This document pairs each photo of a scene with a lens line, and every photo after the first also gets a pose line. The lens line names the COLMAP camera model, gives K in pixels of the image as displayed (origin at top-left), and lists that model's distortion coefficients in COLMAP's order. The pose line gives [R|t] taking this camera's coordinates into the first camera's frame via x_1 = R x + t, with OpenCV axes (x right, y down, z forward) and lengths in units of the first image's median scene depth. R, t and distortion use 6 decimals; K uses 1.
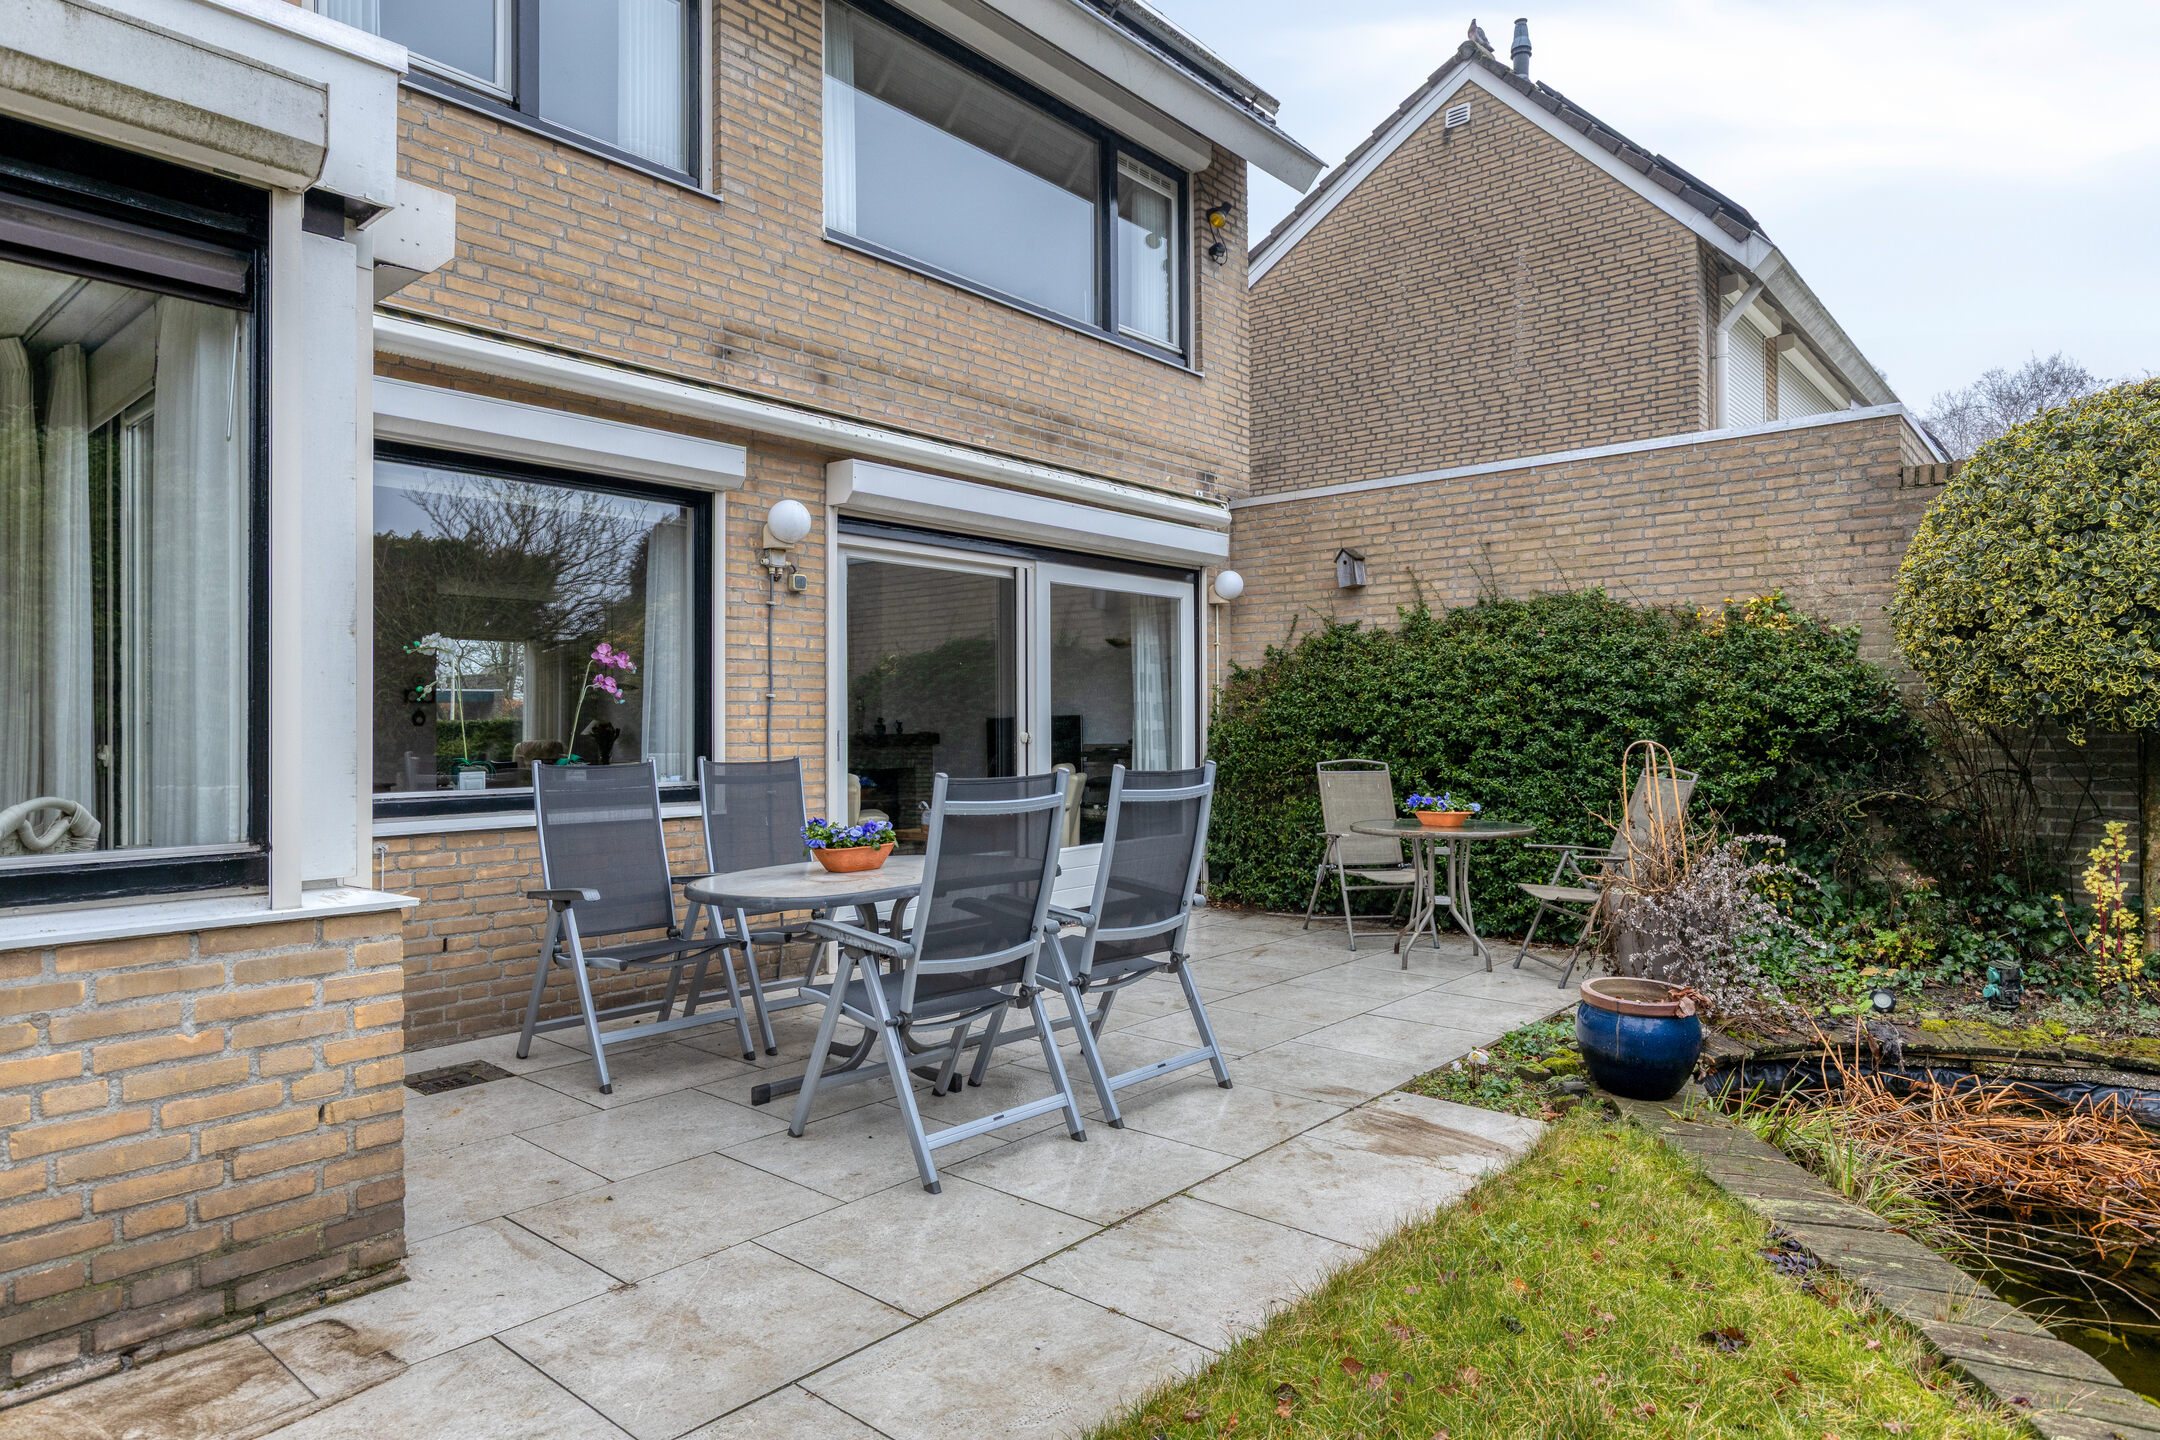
lens RADIAL K [[1253.5, 0, 1081.8], [0, 1253.5, 718.0], [0, 0, 1]] dist [-0.001379, 0.001813]
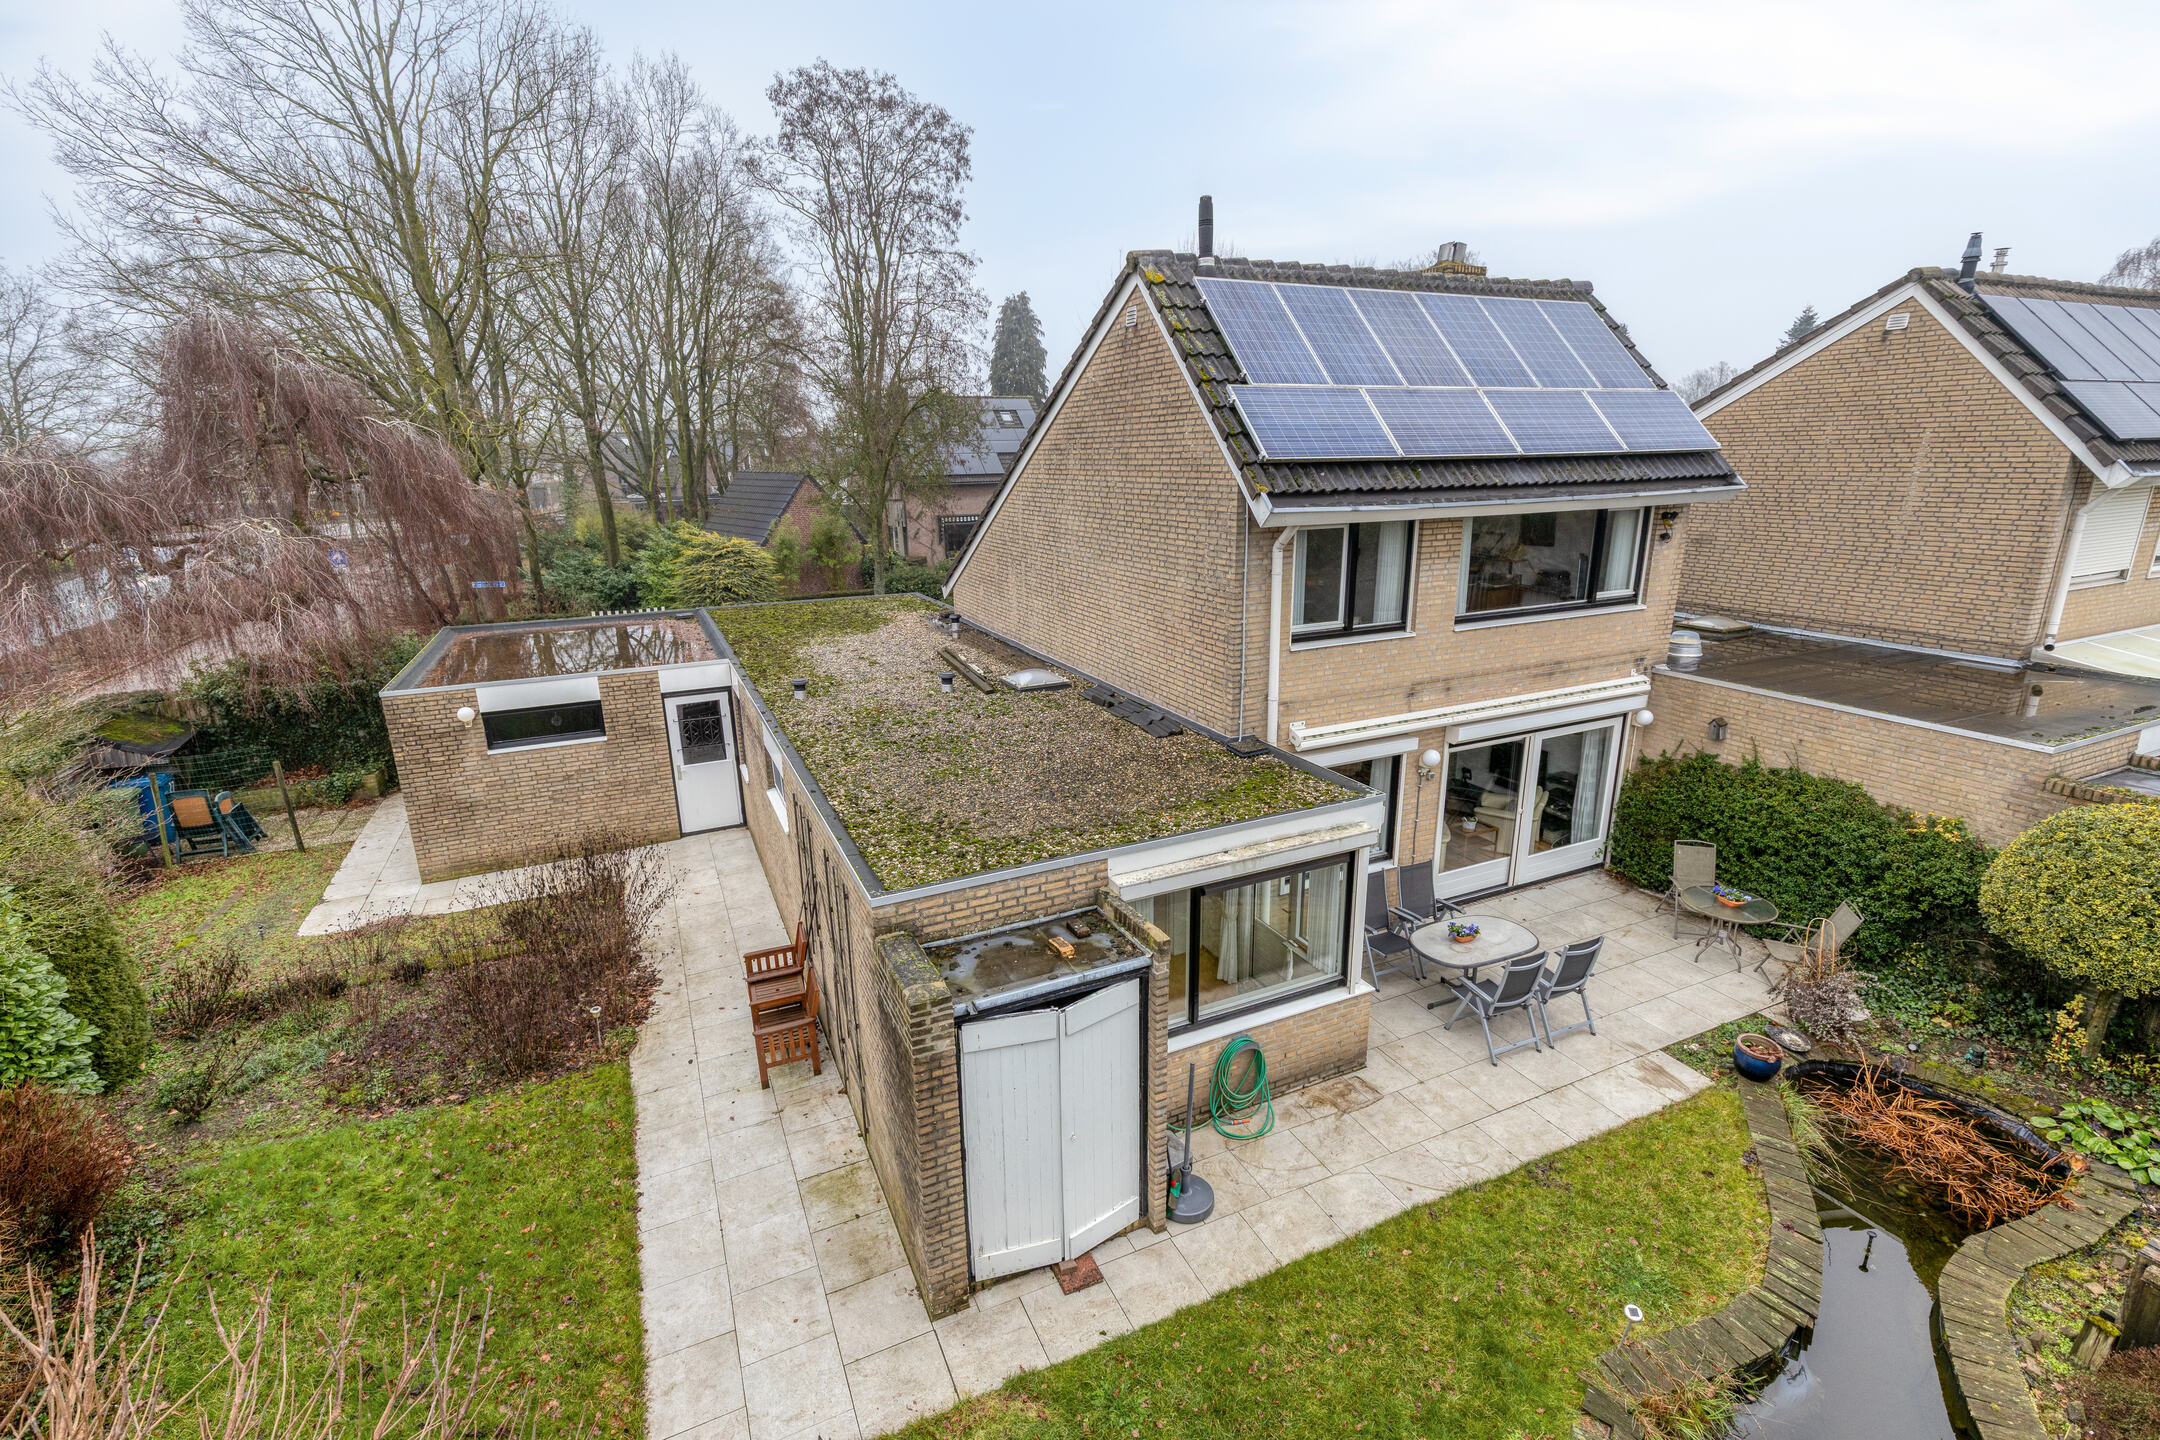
lens RADIAL K [[964.2, 0, 1077.3], [0, 964.2, 724.5], [0, 0, 1]] dist [0.007392, -0.000919]
pose [[0.909263, 0.103804, -0.403071, -0.095844], [0.014766, 0.959747, 0.280476, -0.684065], [0.415961, -0.260979, 0.871130, -0.838651]]
